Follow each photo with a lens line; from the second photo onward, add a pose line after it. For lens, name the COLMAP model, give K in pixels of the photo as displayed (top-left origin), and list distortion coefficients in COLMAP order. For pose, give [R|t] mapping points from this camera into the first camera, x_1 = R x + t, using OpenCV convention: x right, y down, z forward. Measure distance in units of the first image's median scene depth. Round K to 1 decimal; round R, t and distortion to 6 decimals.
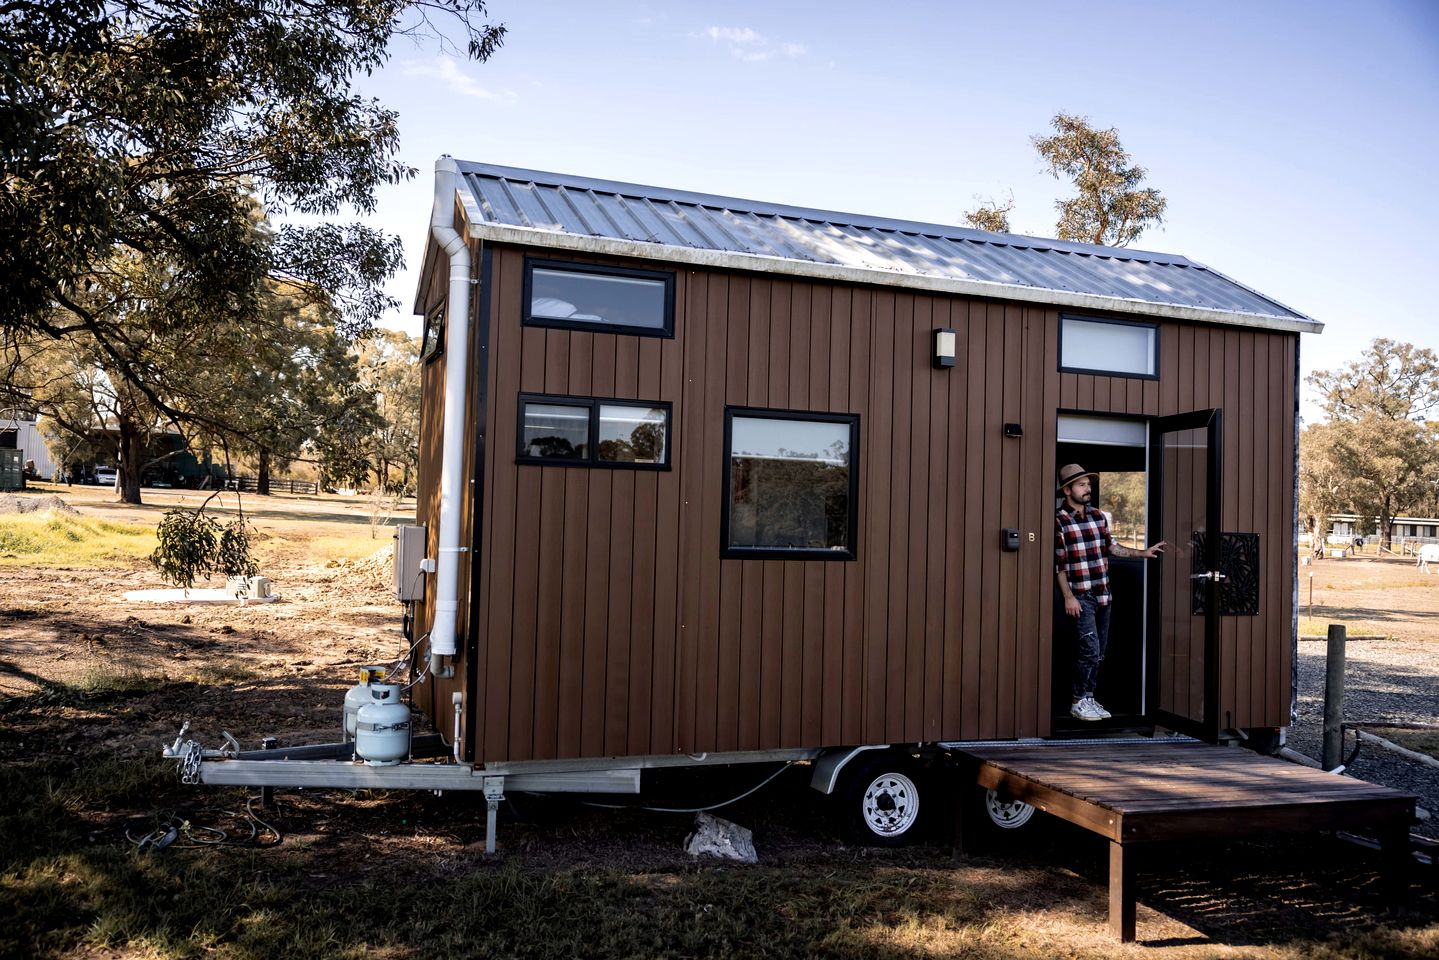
lens RADIAL K [[1161.0, 0, 719.5], [0, 1161.0, 480.0], [0, 0, 1]] dist [-0.004683, -0.004949]
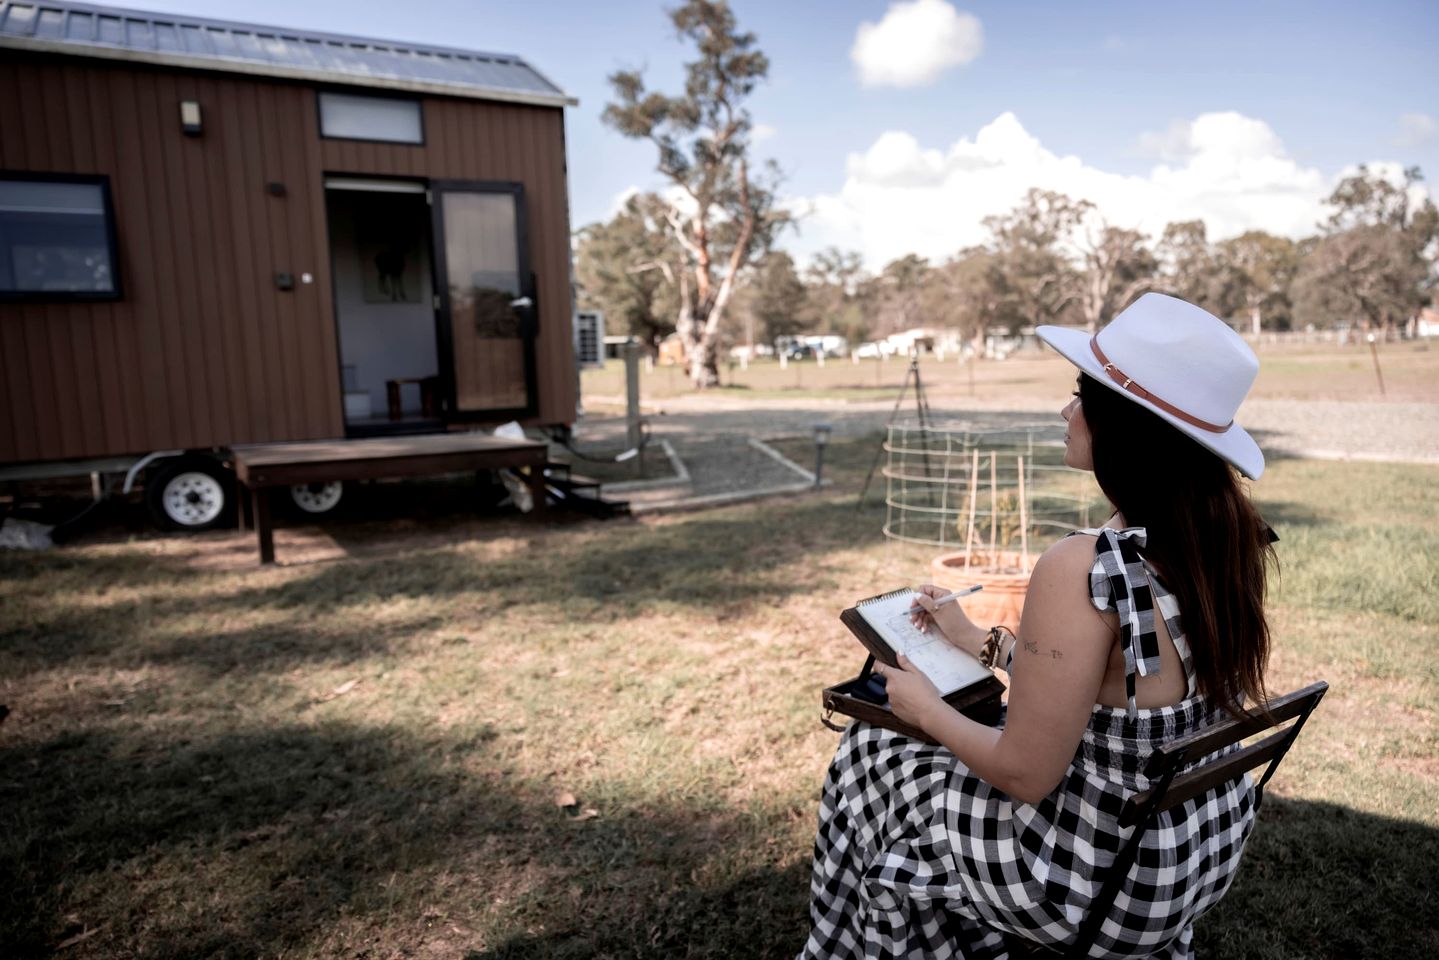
lens RADIAL K [[940.1, 0, 715.2], [0, 940.1, 461.3], [0, 0, 1]] dist [0.005353, 0.002862]
pose [[0.984955, -0.087149, 0.149225, 0.513518], [0.066259, 0.987981, 0.139651, 0.126688], [-0.159602, -0.127663, 0.978892, -0.068384]]
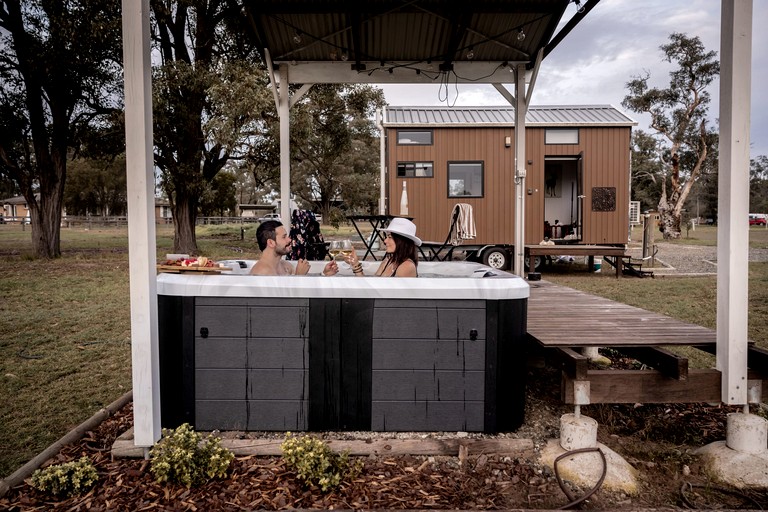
lens RADIAL K [[501.2, 0, 384.0], [0, 501.2, 256.0], [0, 0, 1]] dist [0.002878, -0.002317]
pose [[0.936044, -0.015797, -0.351528, 0.361525], [0.043848, 0.996442, 0.071978, 0.116960], [0.349141, -0.082788, 0.933406, -0.663580]]
